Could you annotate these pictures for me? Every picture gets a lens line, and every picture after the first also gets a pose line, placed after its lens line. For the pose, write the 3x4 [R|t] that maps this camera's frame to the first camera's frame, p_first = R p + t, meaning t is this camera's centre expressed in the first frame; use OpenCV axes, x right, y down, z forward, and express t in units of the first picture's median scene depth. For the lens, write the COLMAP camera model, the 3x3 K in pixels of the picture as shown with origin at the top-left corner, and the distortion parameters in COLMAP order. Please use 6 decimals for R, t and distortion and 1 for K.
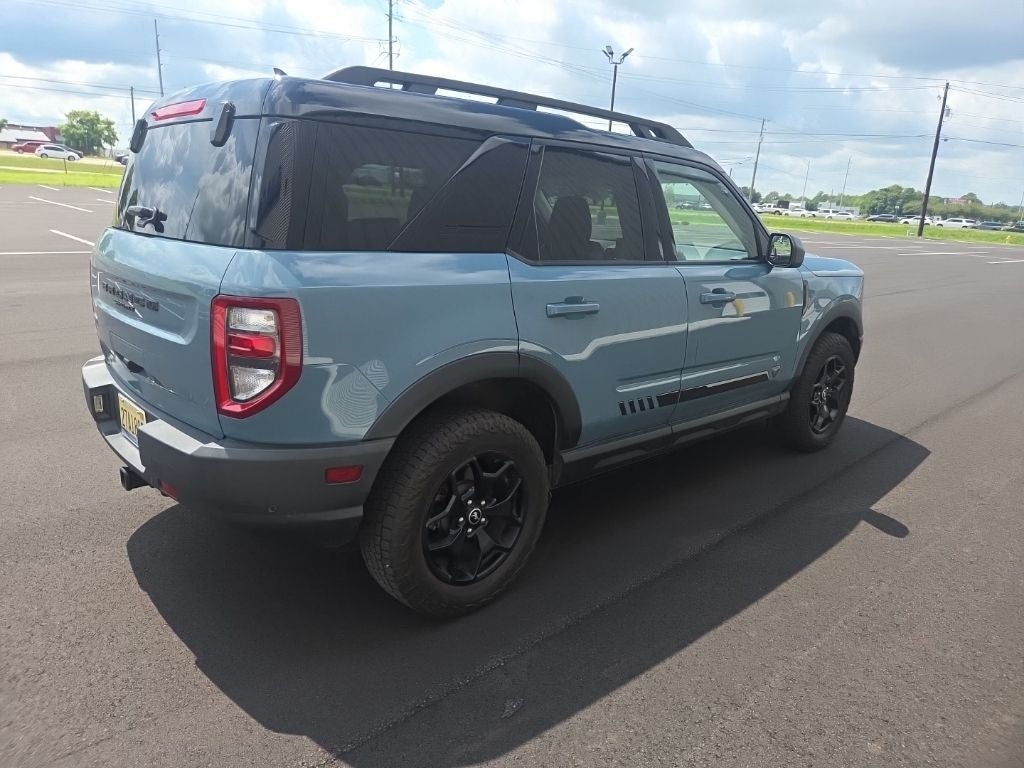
lens RADIAL K [[689.7, 0, 511.4], [0, 689.7, 360.8], [0, 0, 1]] dist [0.053506, -0.060601]
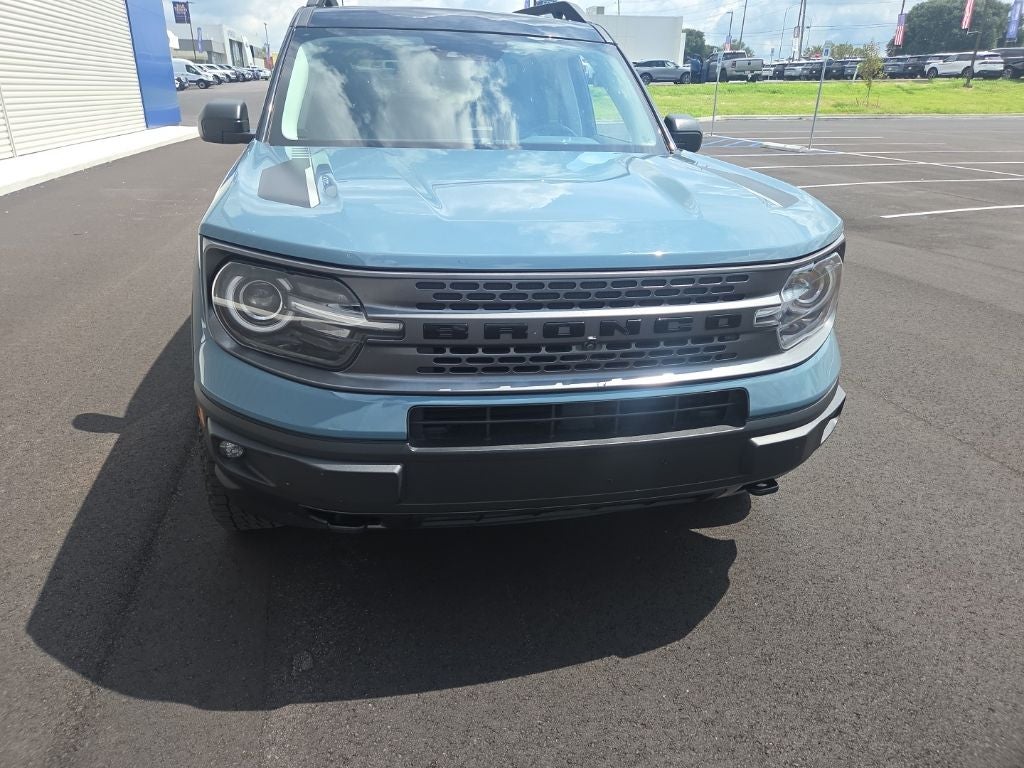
lens RADIAL K [[705.1, 0, 490.9], [0, 705.1, 361.7], [0, 0, 1]] dist [0.059608, -0.055568]
pose [[-0.519529, 0.247749, -0.817747, 1.099532], [-0.234263, 0.879070, 0.415159, -0.372526], [0.821712, 0.407255, -0.398664, 1.911073]]
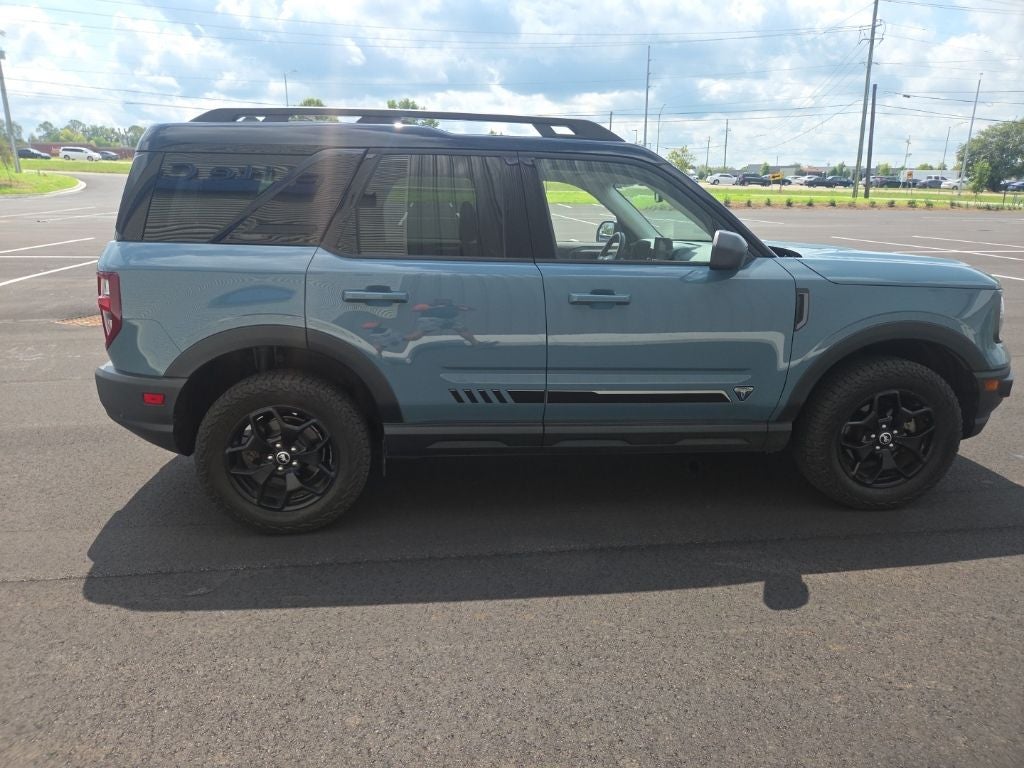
lens RADIAL K [[699.9, 0, 508.9], [0, 699.9, 365.7], [0, 0, 1]] dist [0.058283, -0.059375]
pose [[0.801658, 0.101046, -0.589181, 0.796667], [-0.105635, 0.994045, 0.026751, -0.013466], [0.588376, 0.040793, 0.807558, 0.166180]]
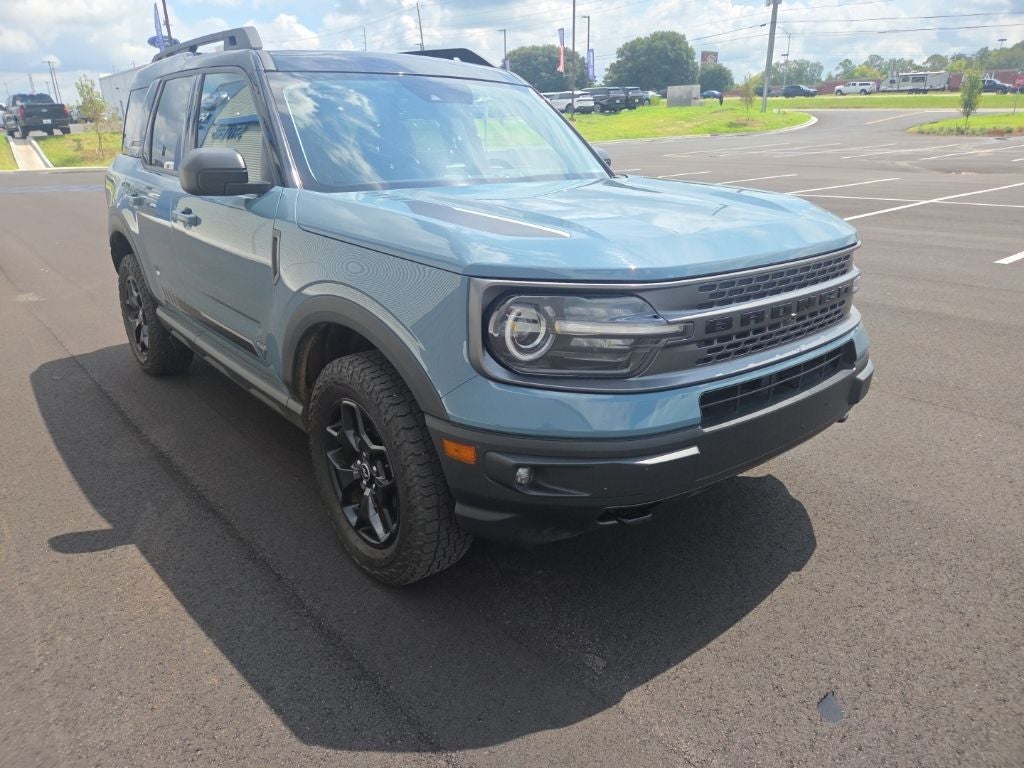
lens RADIAL K [[706.4, 0, 498.9], [0, 706.4, 371.8], [0, 0, 1]] dist [0.052860, -0.050564]
pose [[-0.062094, 0.273576, -0.959844, 1.297246], [-0.217440, 0.934892, 0.280530, -0.267037], [0.974097, 0.226127, 0.001435, 1.505415]]
